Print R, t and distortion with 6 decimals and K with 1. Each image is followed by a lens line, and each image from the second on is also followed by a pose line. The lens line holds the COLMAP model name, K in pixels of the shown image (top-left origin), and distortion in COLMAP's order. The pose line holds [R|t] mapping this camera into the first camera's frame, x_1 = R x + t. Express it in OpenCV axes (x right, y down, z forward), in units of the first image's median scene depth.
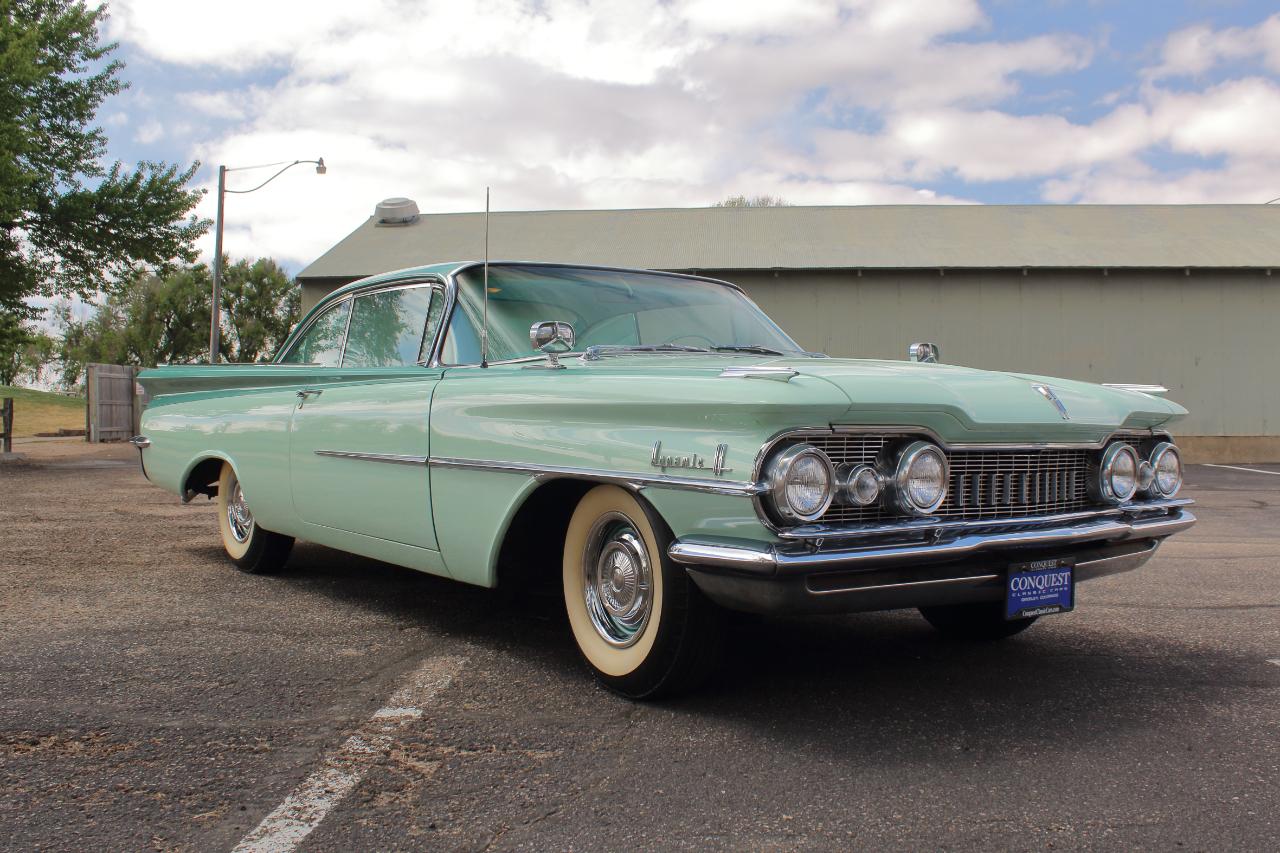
lens RADIAL K [[1260.4, 0, 669.1], [0, 1260.4, 421.7], [0, 0, 1]] dist [-0.104217, 0.000000]
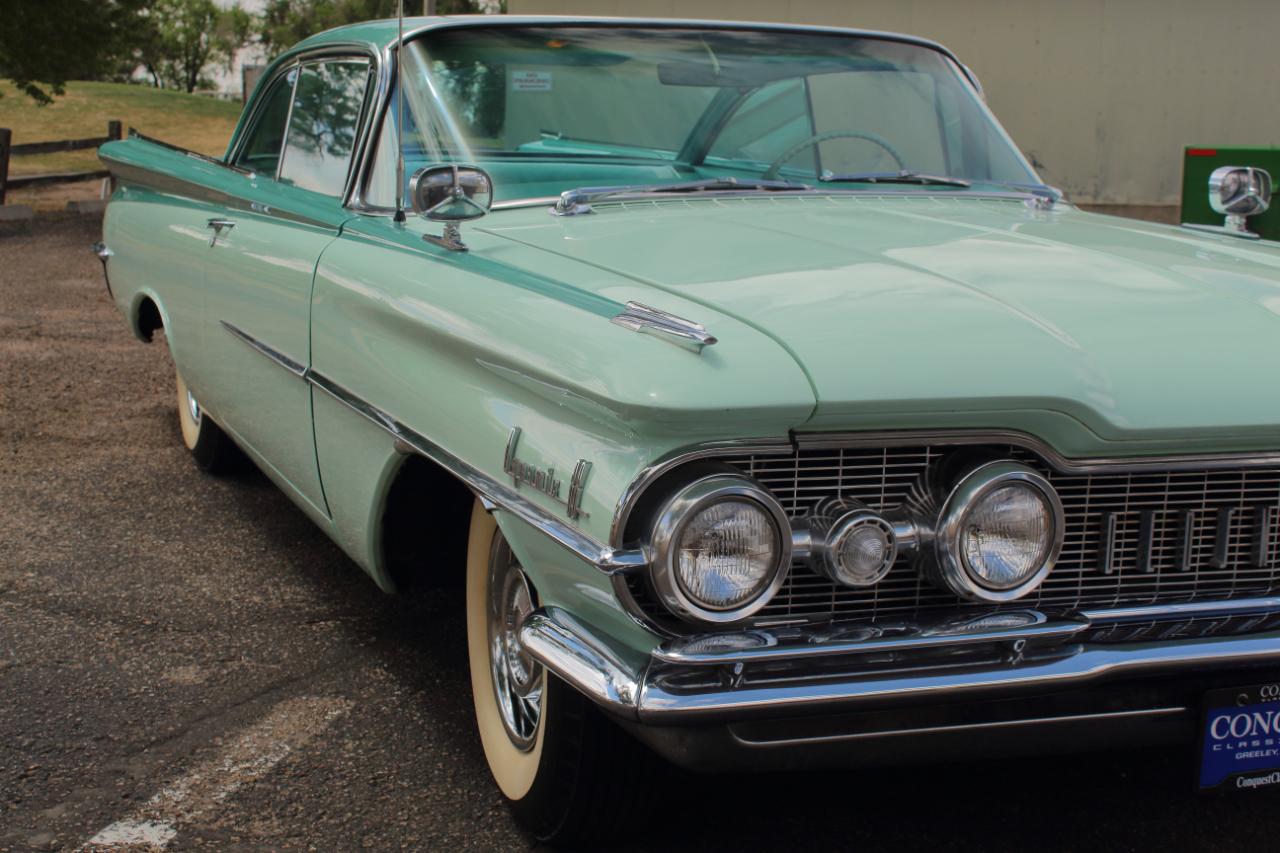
lens RADIAL K [[1835.2, 0, 638.8], [0, 1835.2, 380.9], [0, 0, 1]] dist [-0.047022, 0.000000]
pose [[0.963002, 0.050775, -0.264668, 0.215838], [-0.014400, 0.990382, 0.137606, -0.098466], [0.269109, -0.128703, 0.954471, 0.221144]]
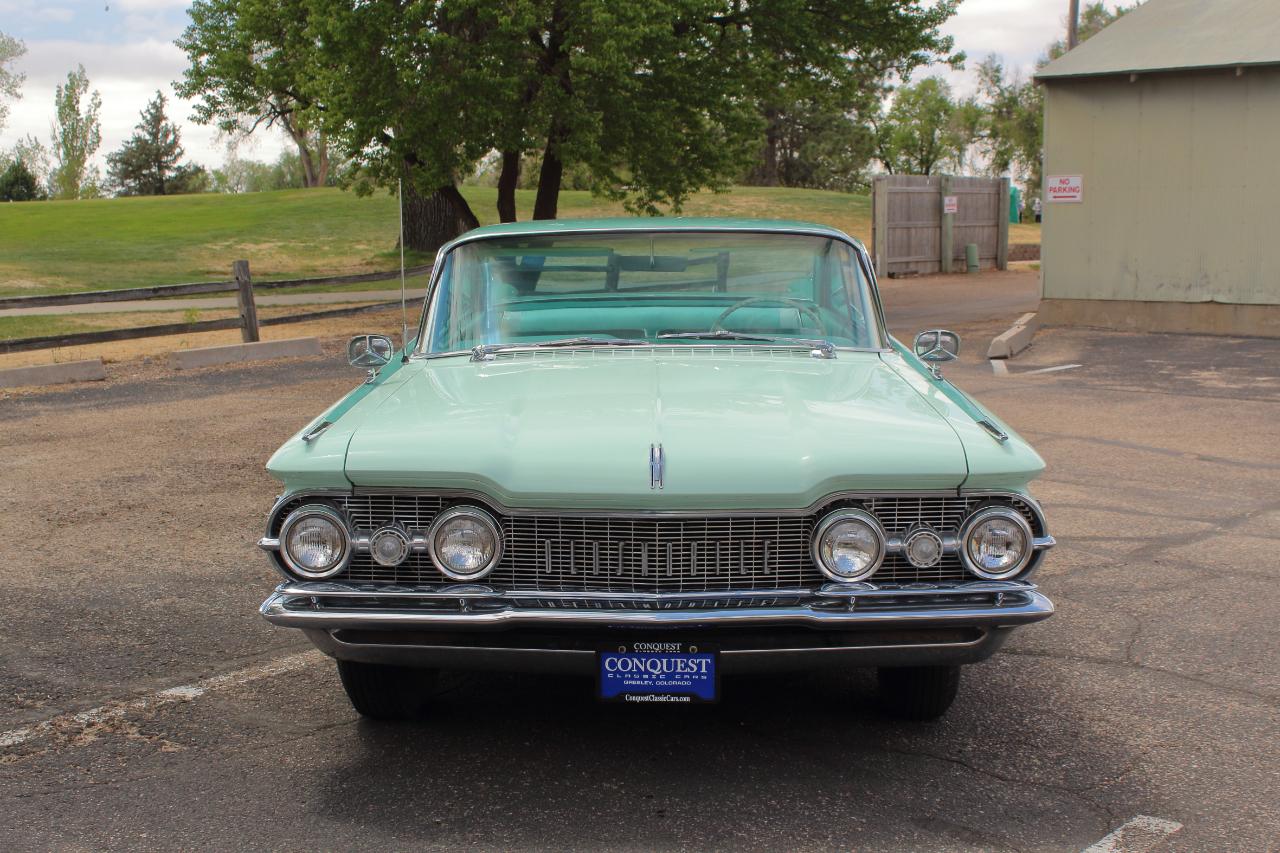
lens RADIAL K [[1835.2, 0, 651.0], [0, 1835.2, 411.6], [0, 0, 1]] dist [-0.047022, 0.000000]
pose [[0.775633, 0.066504, -0.627671, 1.018225], [0.004462, 0.993831, 0.110813, -0.180967], [0.631169, -0.088751, 0.770551, 0.006495]]
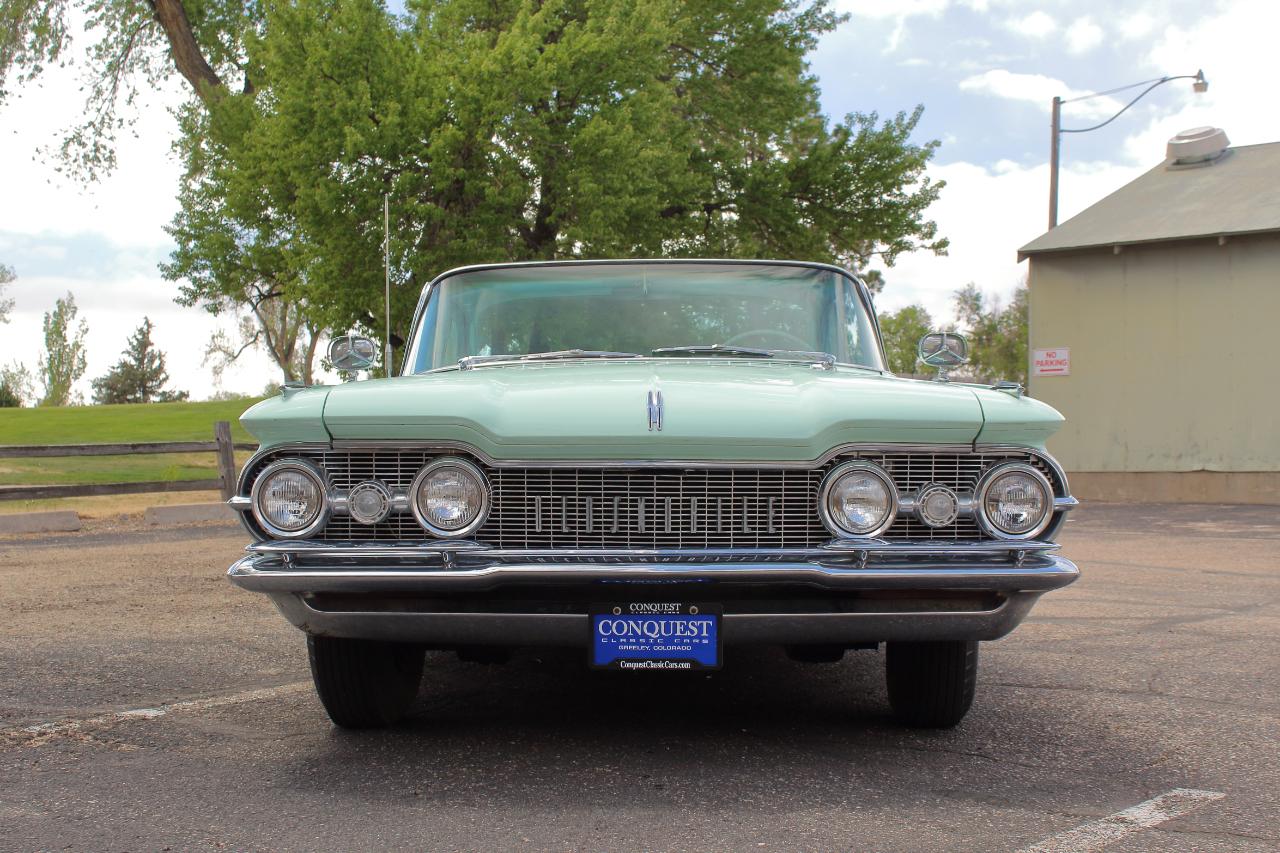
lens RADIAL K [[1835.2, 0, 654.2], [0, 1835.2, 412.7], [0, 0, 1]] dist [-0.047022, 0.000000]
pose [[0.782684, -0.014786, -0.622244, 0.974219], [0.003032, 0.999797, -0.019944, 0.009182], [0.622412, 0.013724, 0.782569, 0.044947]]
